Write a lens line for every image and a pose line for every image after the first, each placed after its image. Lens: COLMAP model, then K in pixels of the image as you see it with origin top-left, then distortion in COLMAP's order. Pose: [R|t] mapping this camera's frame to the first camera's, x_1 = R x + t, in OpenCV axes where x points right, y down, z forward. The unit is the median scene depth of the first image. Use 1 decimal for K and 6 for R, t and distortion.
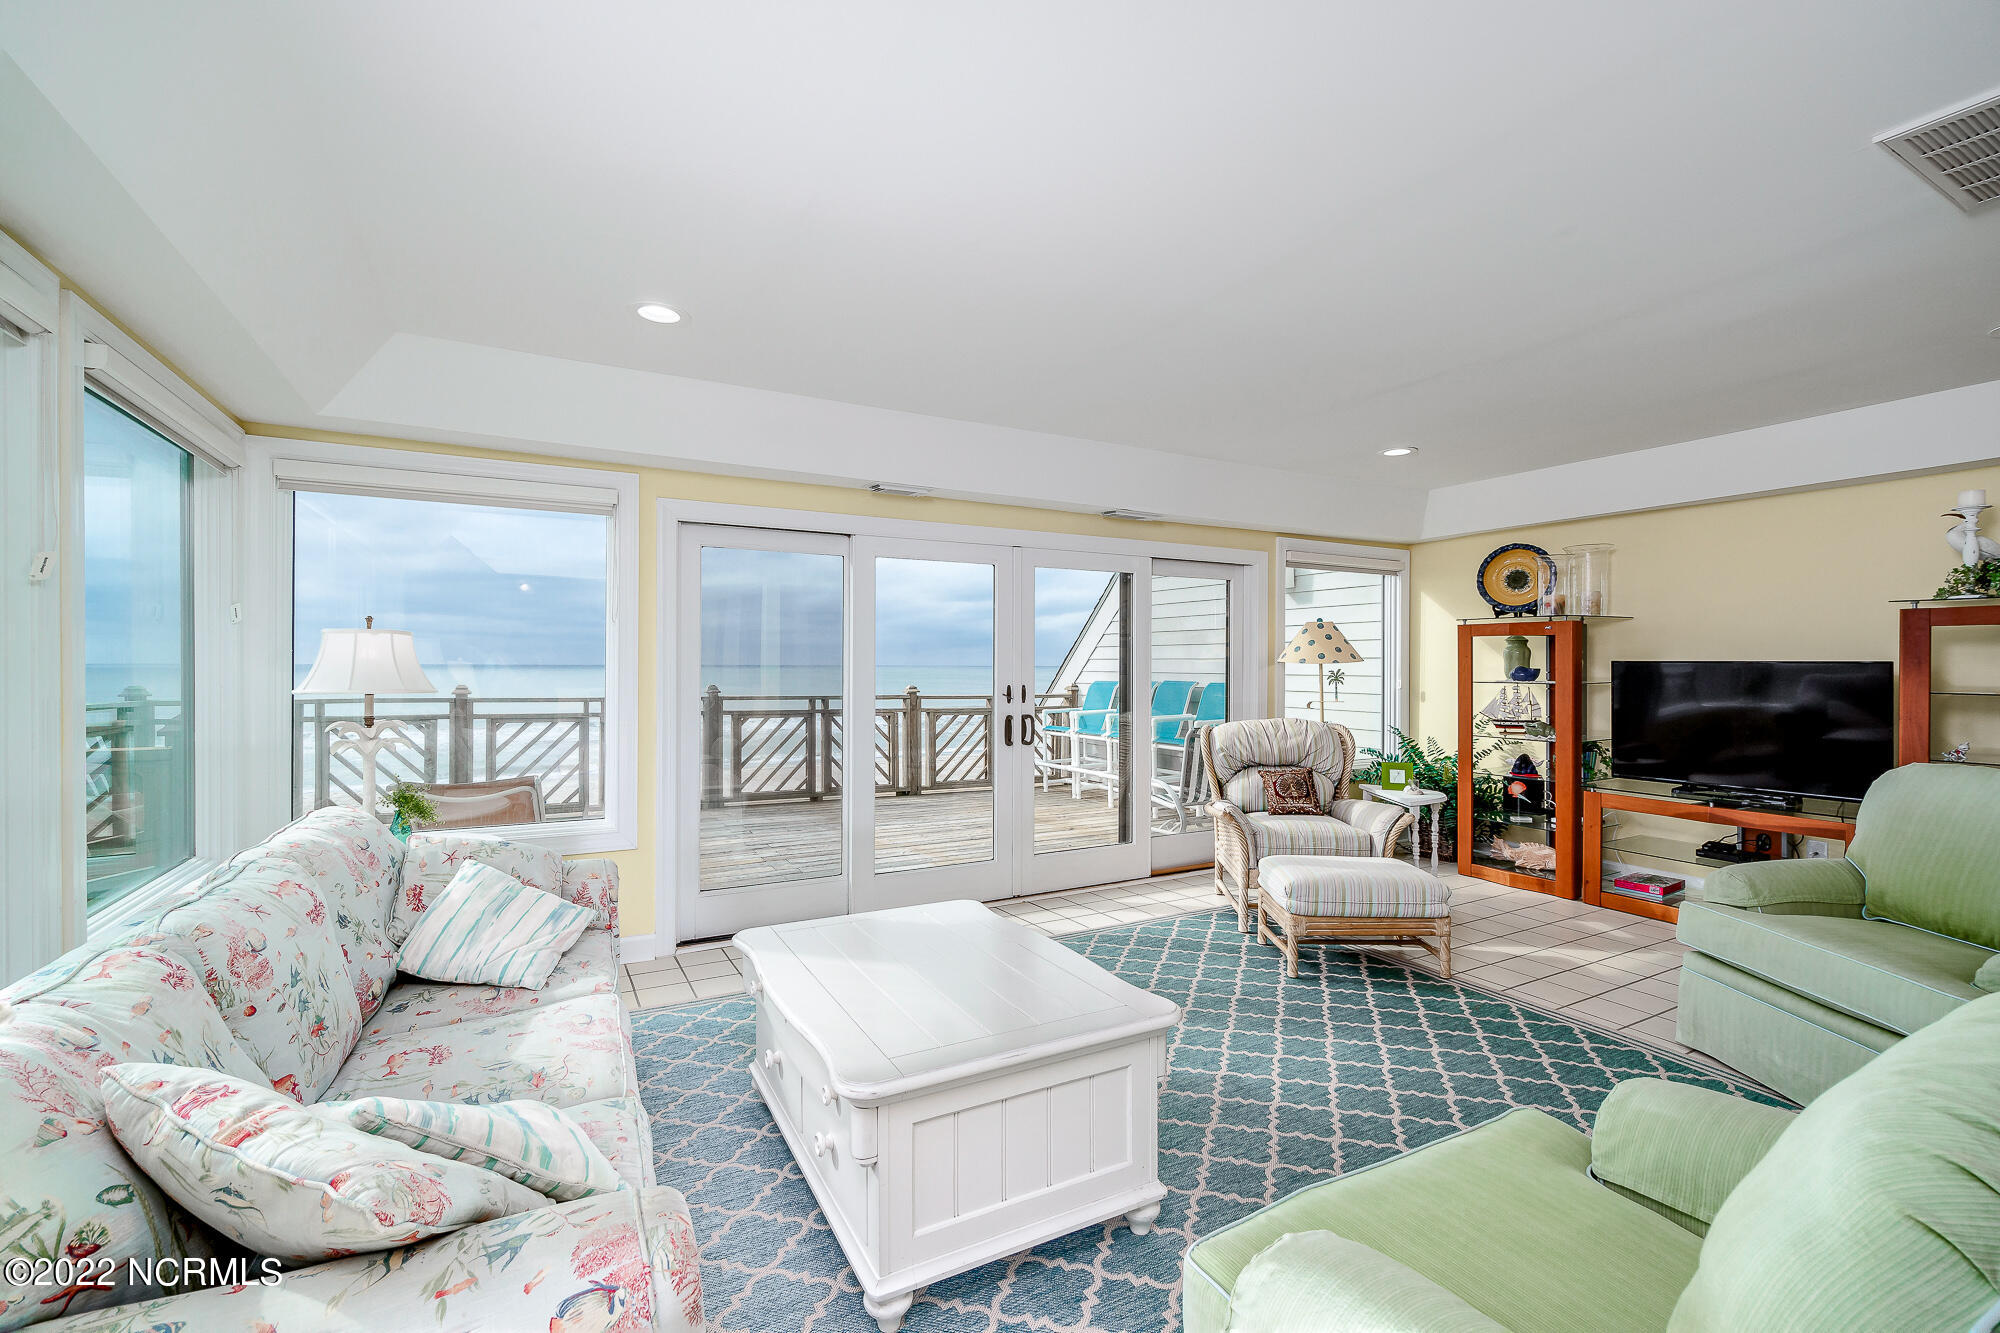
lens RADIAL K [[842.9, 0, 995.1], [0, 842.9, 670.6], [0, 0, 1]] dist [-0.005447, 0.000339]
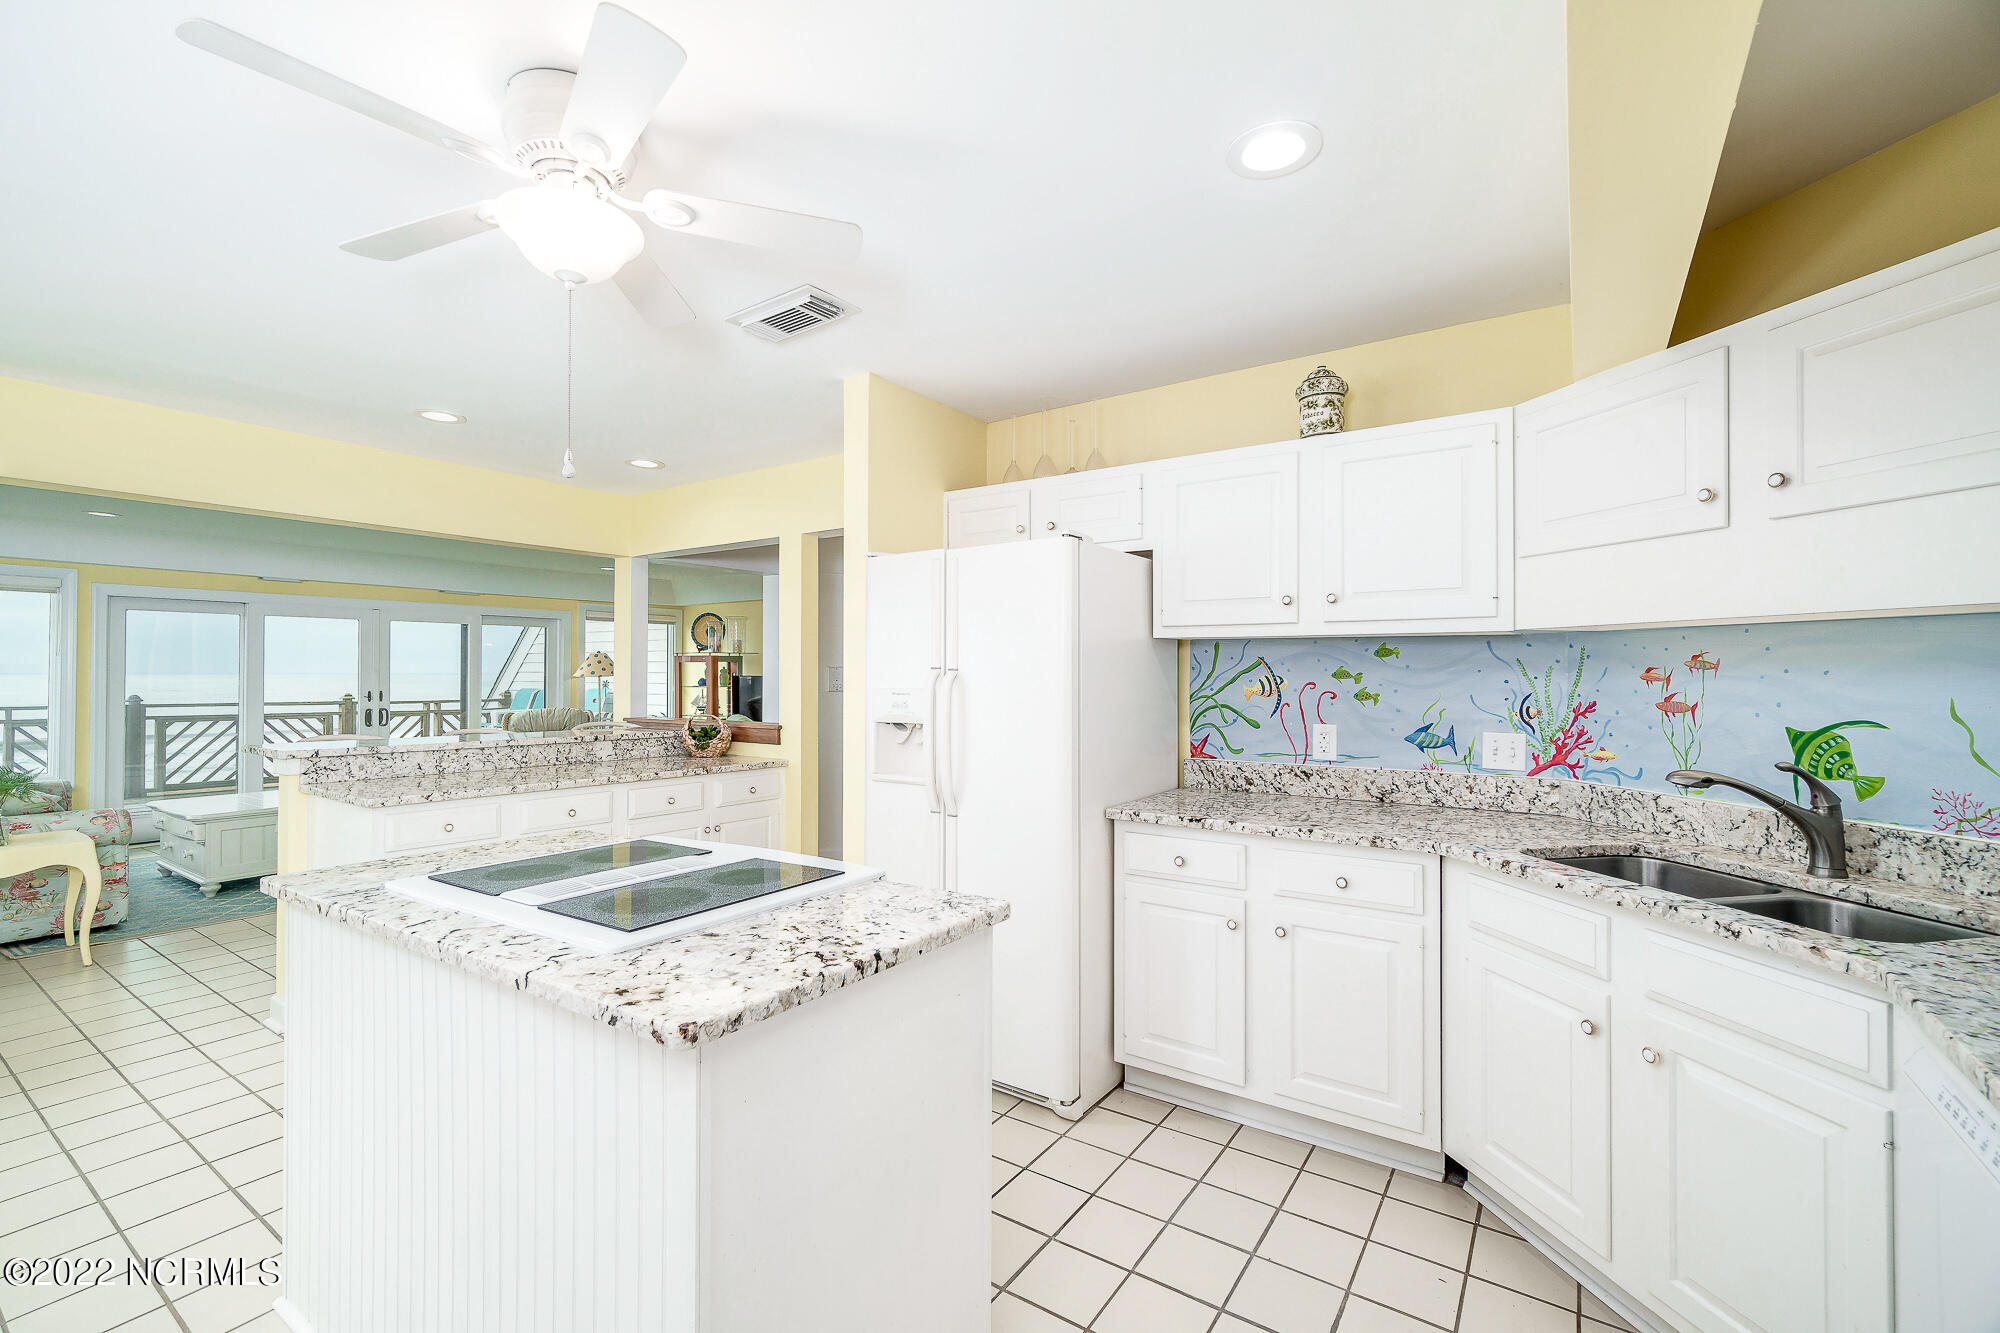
lens RADIAL K [[842.9, 0, 1002.8], [0, 842.9, 666.3], [0, 0, 1]] dist [-0.005447, 0.000339]
pose [[0.887643, 0.001252, 0.460531, 0.328296], [0.005040, 0.999910, -0.012432, -0.004358], [-0.460505, 0.013357, 0.887557, -0.971420]]
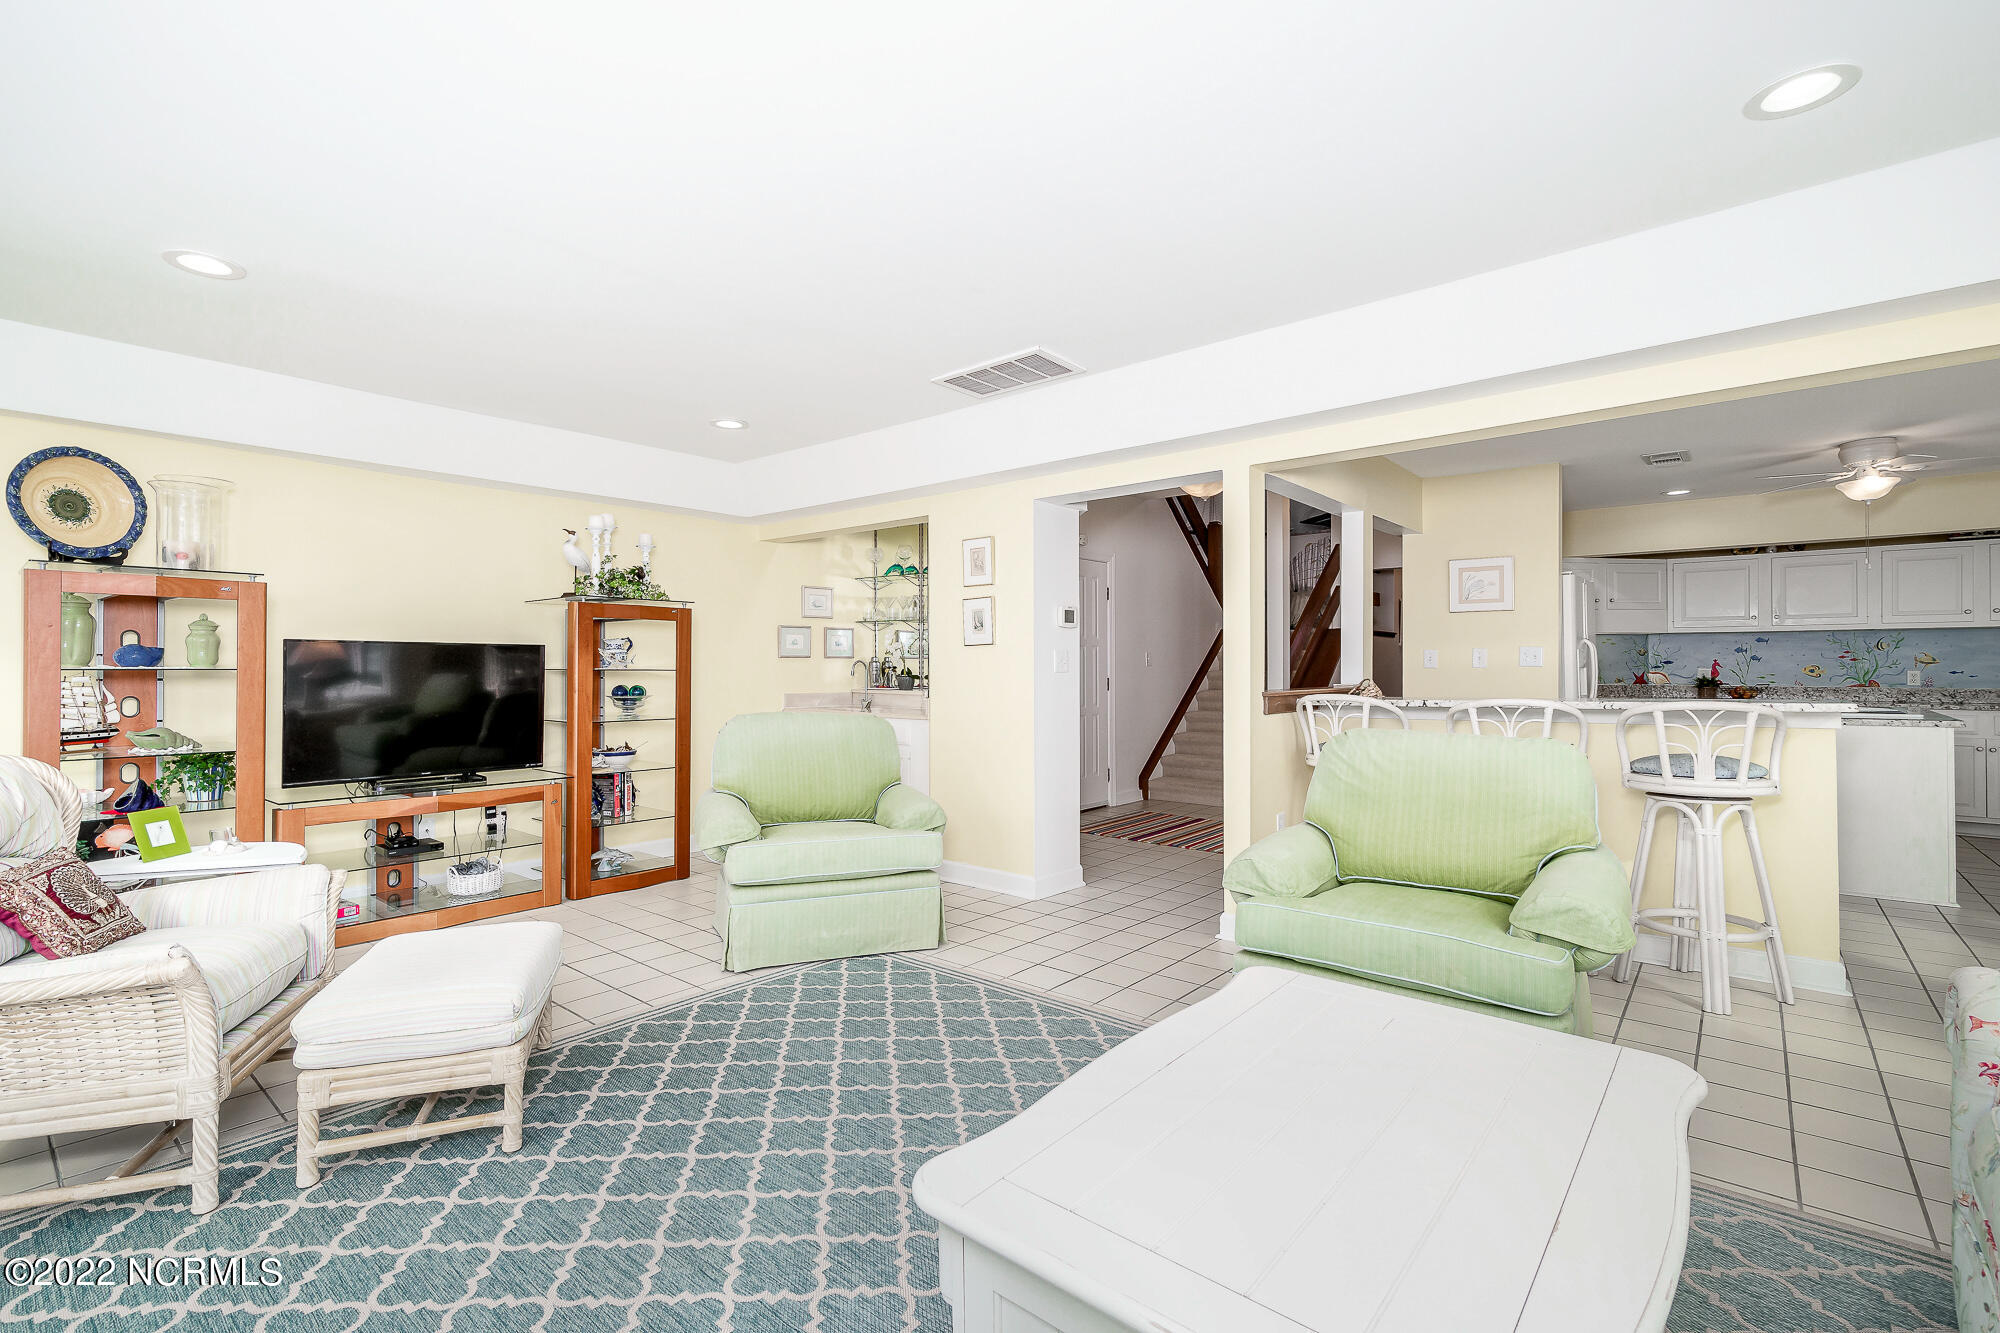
lens RADIAL K [[875.6, 0, 992.8], [0, 875.6, 668.2], [0, 0, 1]] dist [-0.003378, 0.000239]
pose [[-0.346231, -0.003517, 0.938143, -0.236957], [0.007803, 0.999948, 0.006628, 0.013864], [-0.938117, 0.009616, -0.346185, 0.611246]]
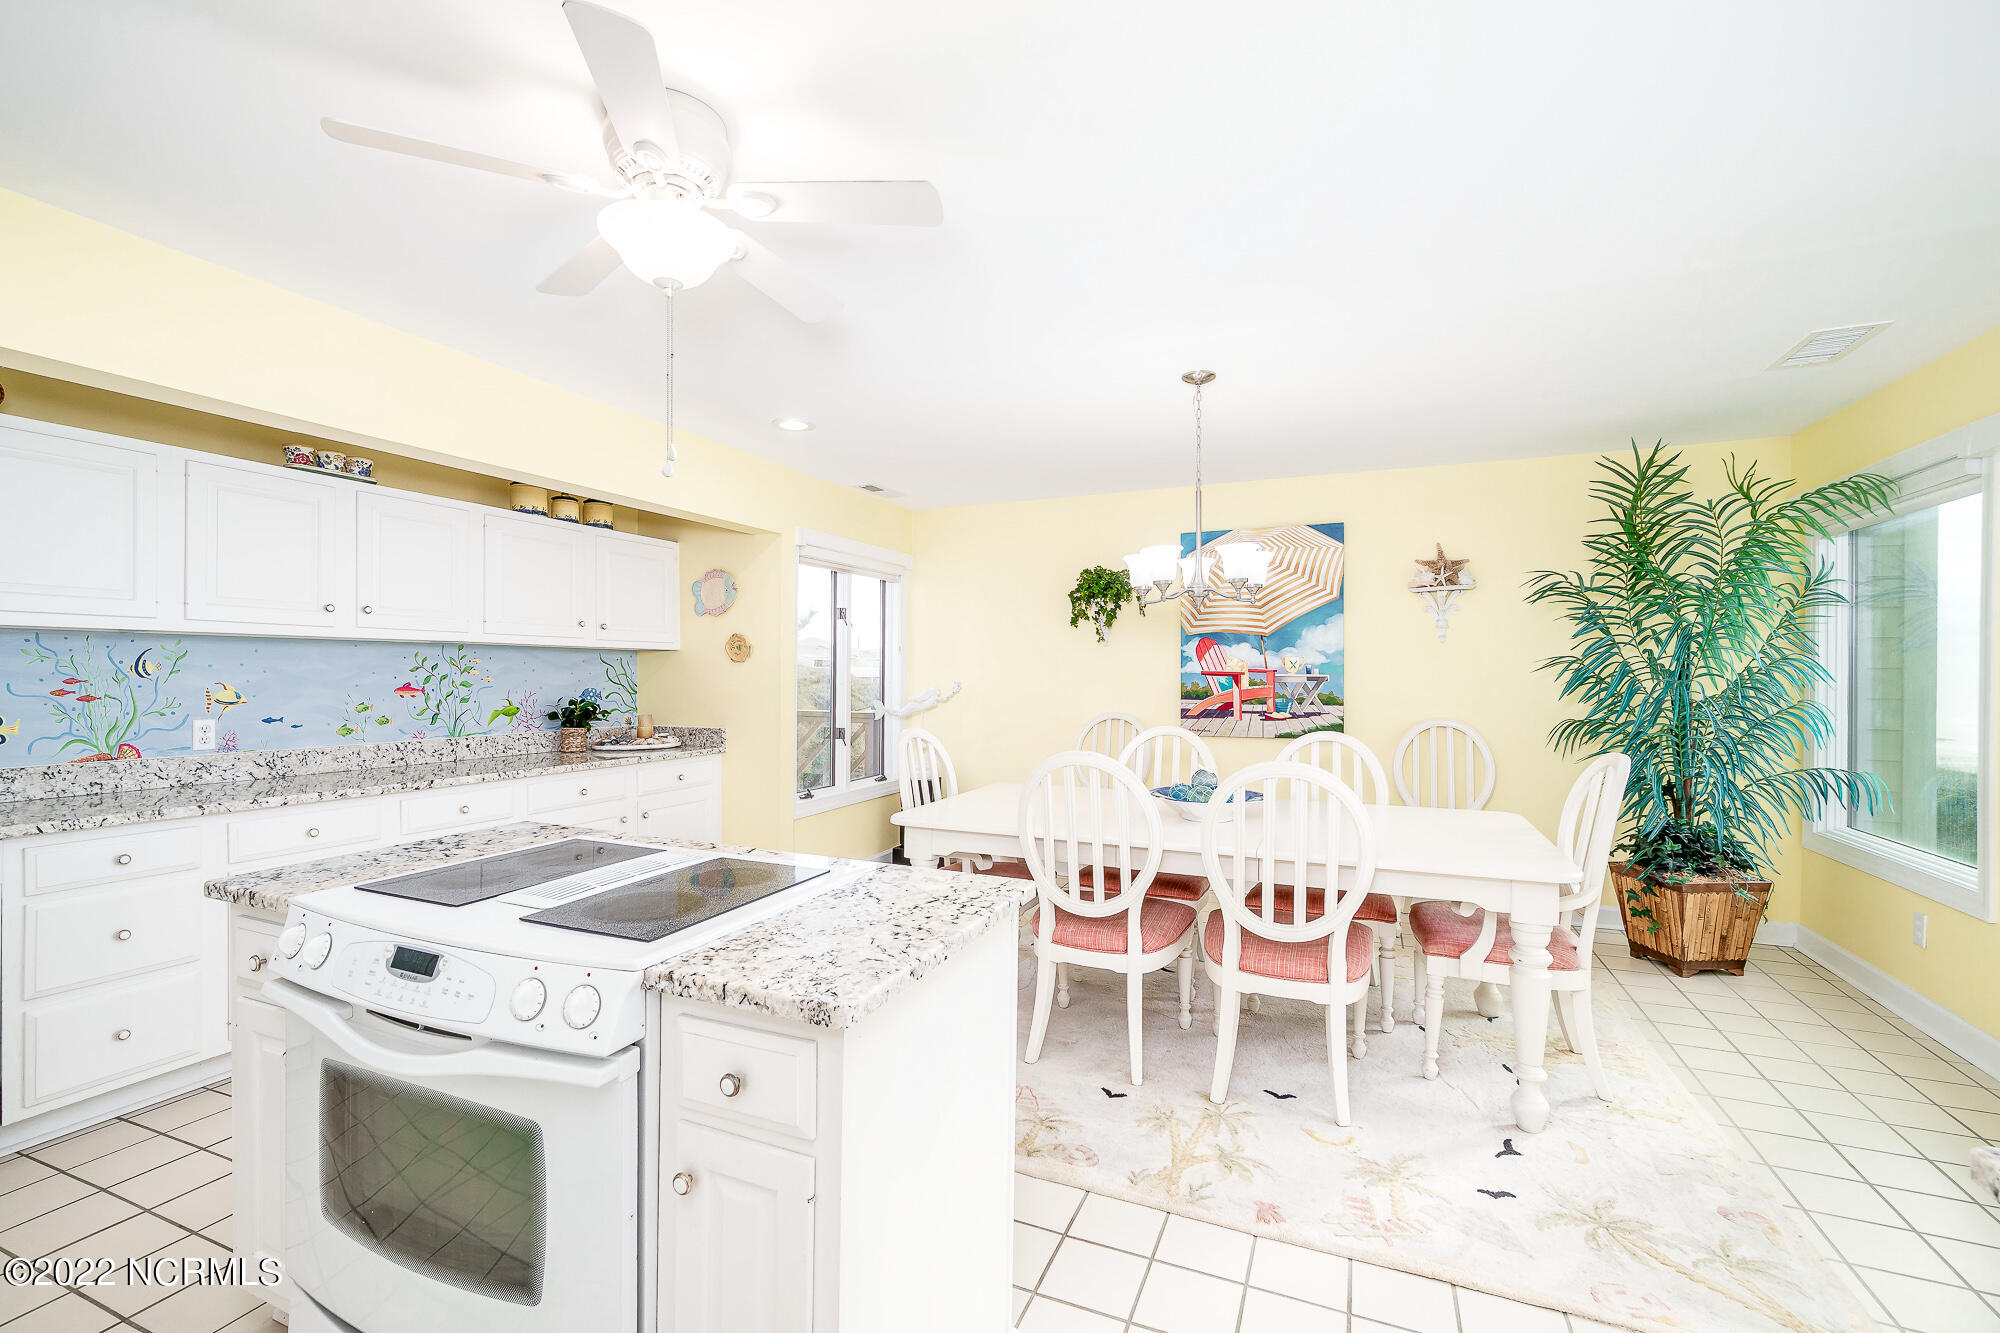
lens RADIAL K [[875.6, 0, 986.2], [0, 875.6, 675.7], [0, 0, 1]] dist [-0.003378, 0.000239]
pose [[-0.788375, -0.002983, -0.615188, 0.441883], [-0.010142, 0.999915, 0.008148, -0.005771], [0.615112, 0.012663, -0.788338, -0.265836]]
